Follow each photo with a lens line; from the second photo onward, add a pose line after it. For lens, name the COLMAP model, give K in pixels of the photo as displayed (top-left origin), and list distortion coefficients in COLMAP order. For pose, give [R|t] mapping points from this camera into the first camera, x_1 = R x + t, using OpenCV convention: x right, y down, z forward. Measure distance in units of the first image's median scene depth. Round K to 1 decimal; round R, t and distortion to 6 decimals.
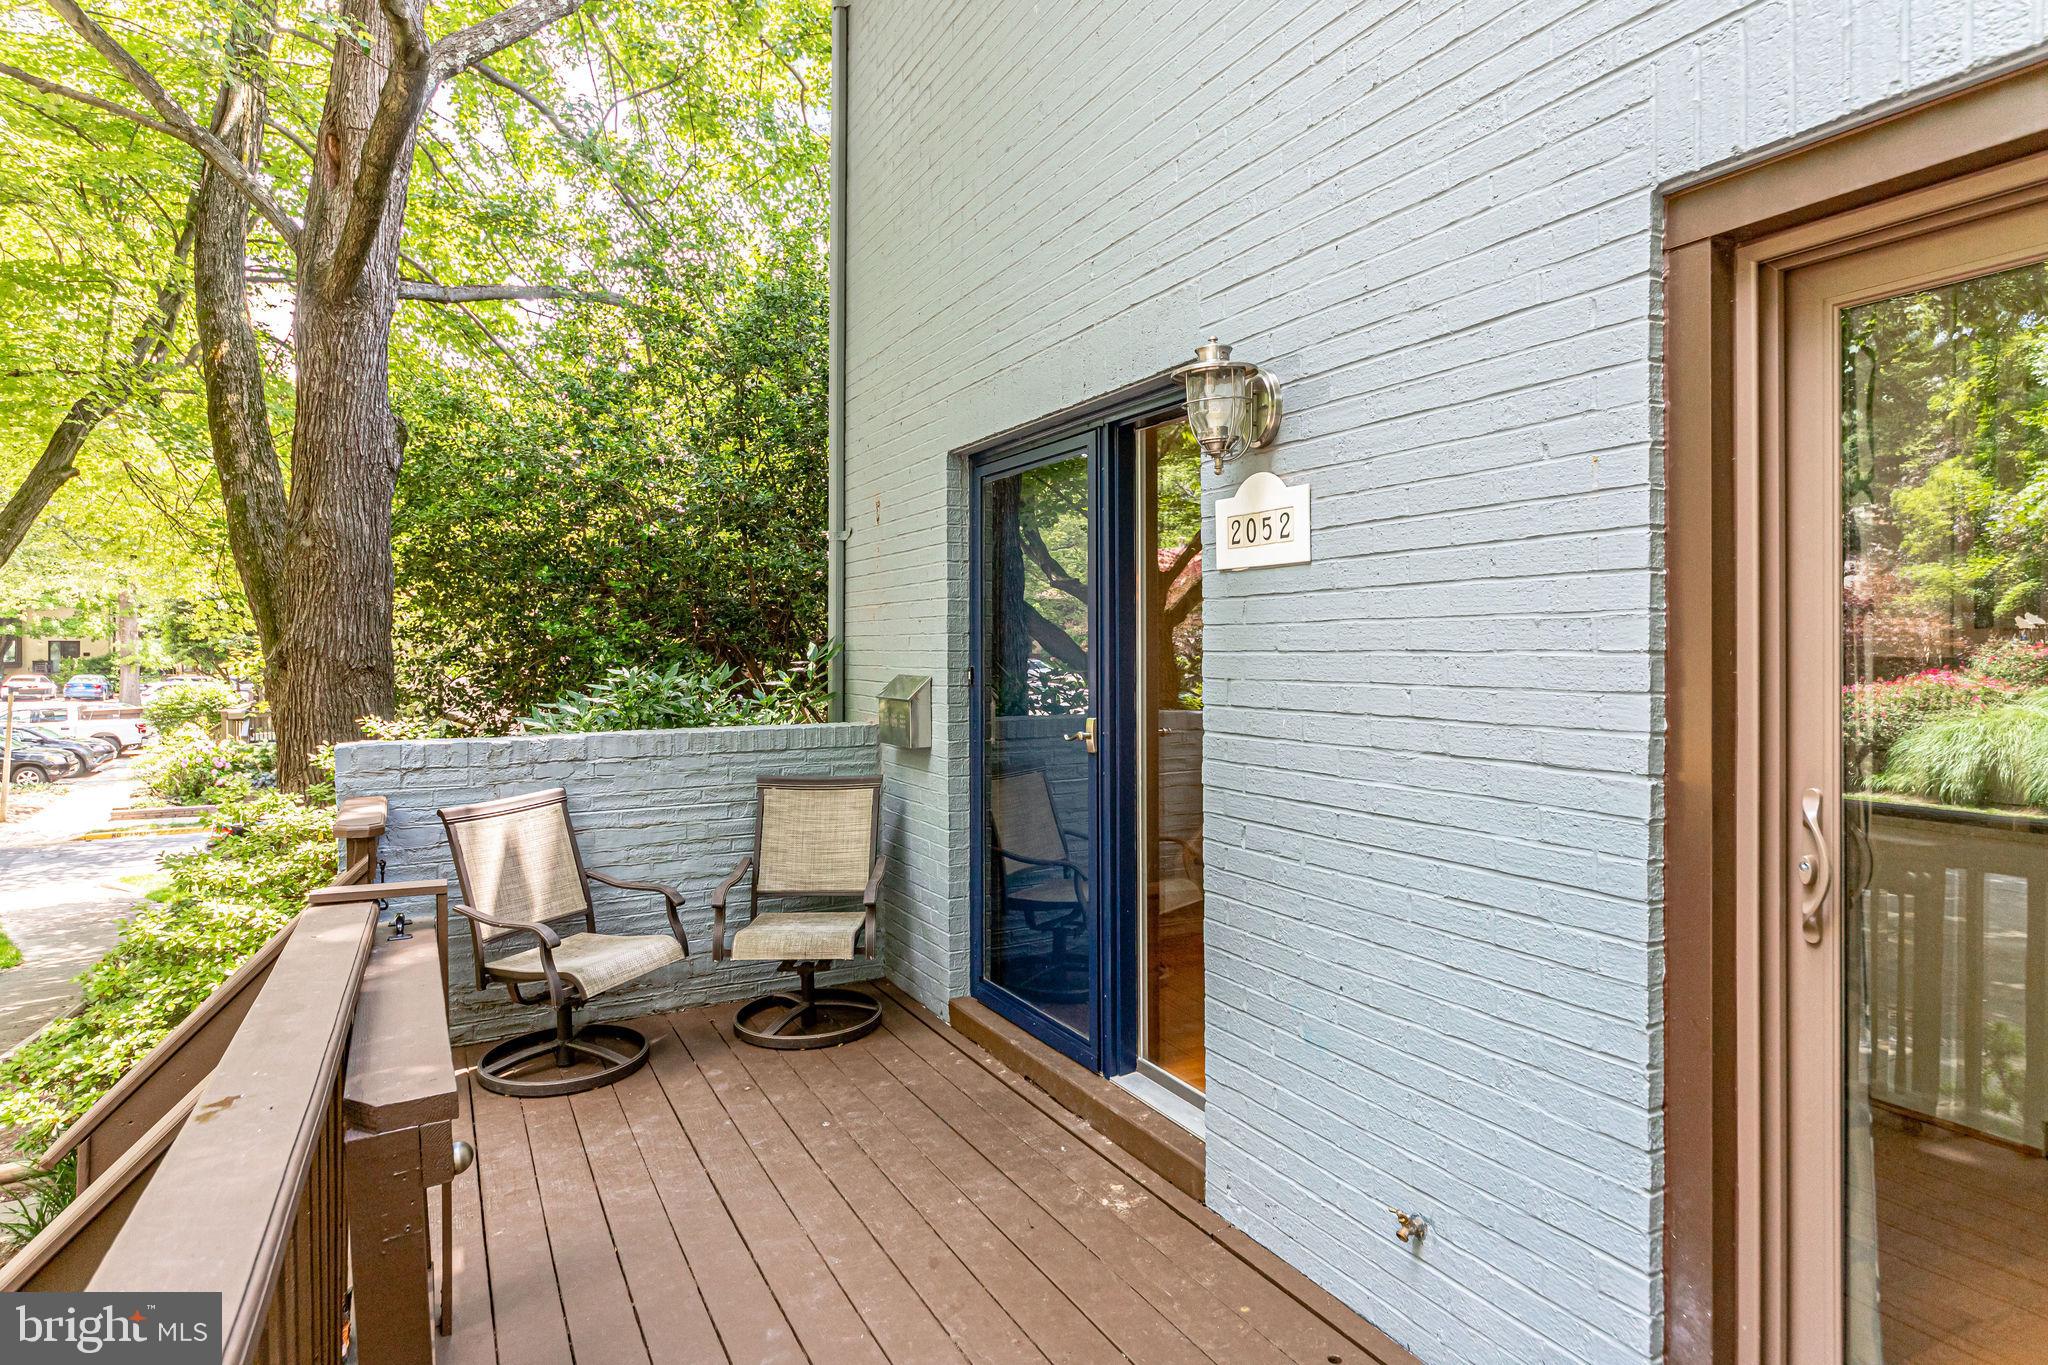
lens RADIAL K [[1159.8, 0, 1018.2], [0, 1159.8, 640.1], [0, 0, 1]] dist [-0.000882, -0.000222]
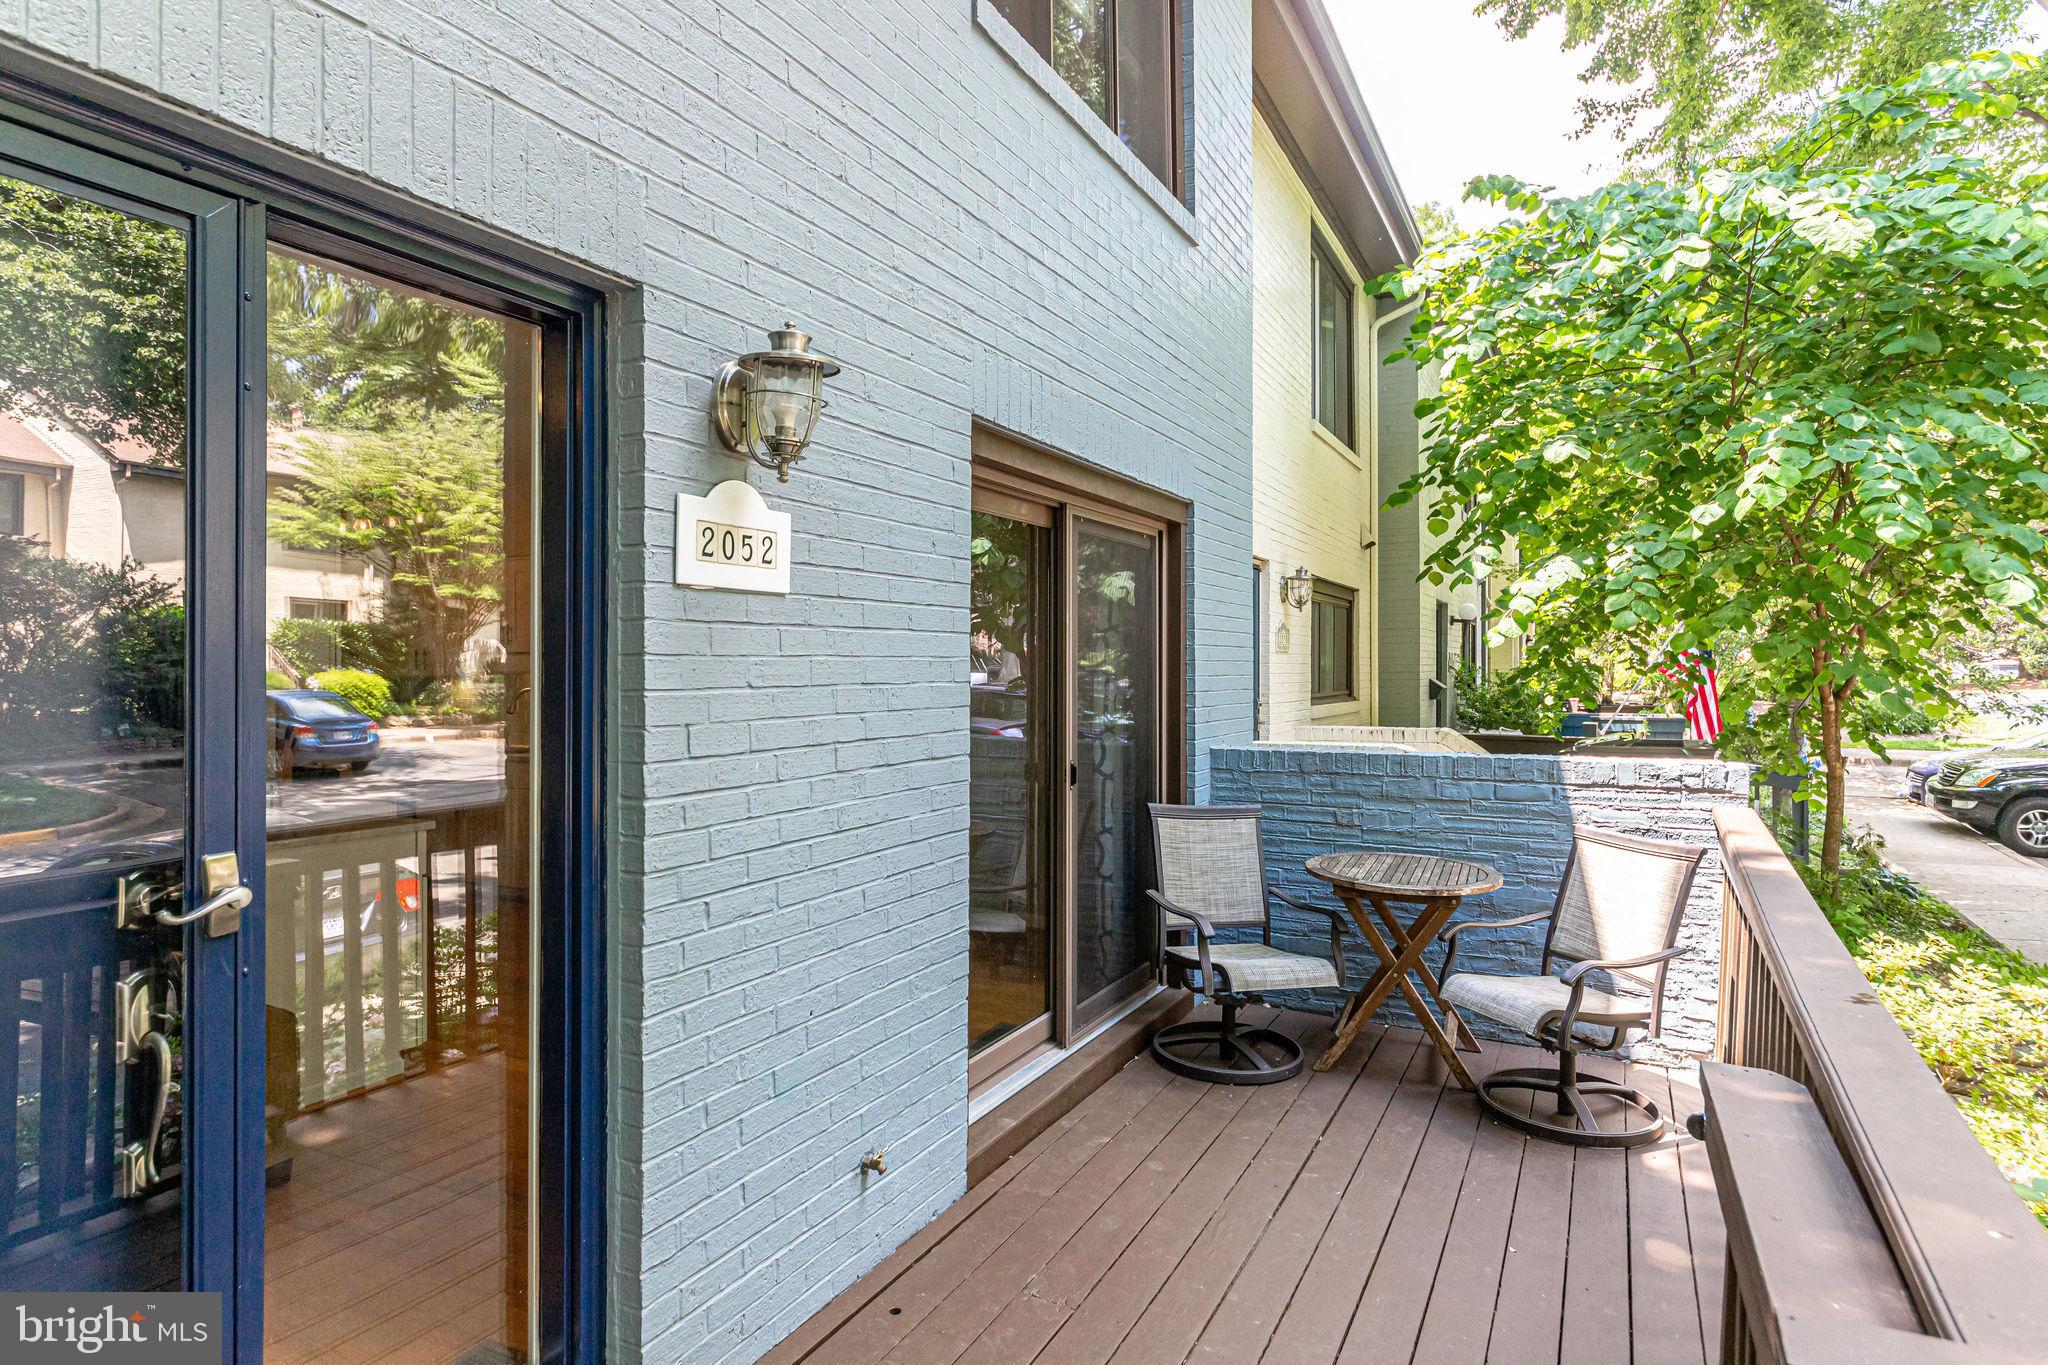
lens RADIAL K [[1169.1, 0, 1024.0], [0, 1169.1, 682.5], [0, 0, 1]] dist [-0.002553, -0.000573]
pose [[-0.591774, 0.000141, 0.806104, -0.629705], [0.005208, 0.999980, 0.003649, 0.003535], [-0.806087, 0.006358, -0.591762, 1.370145]]
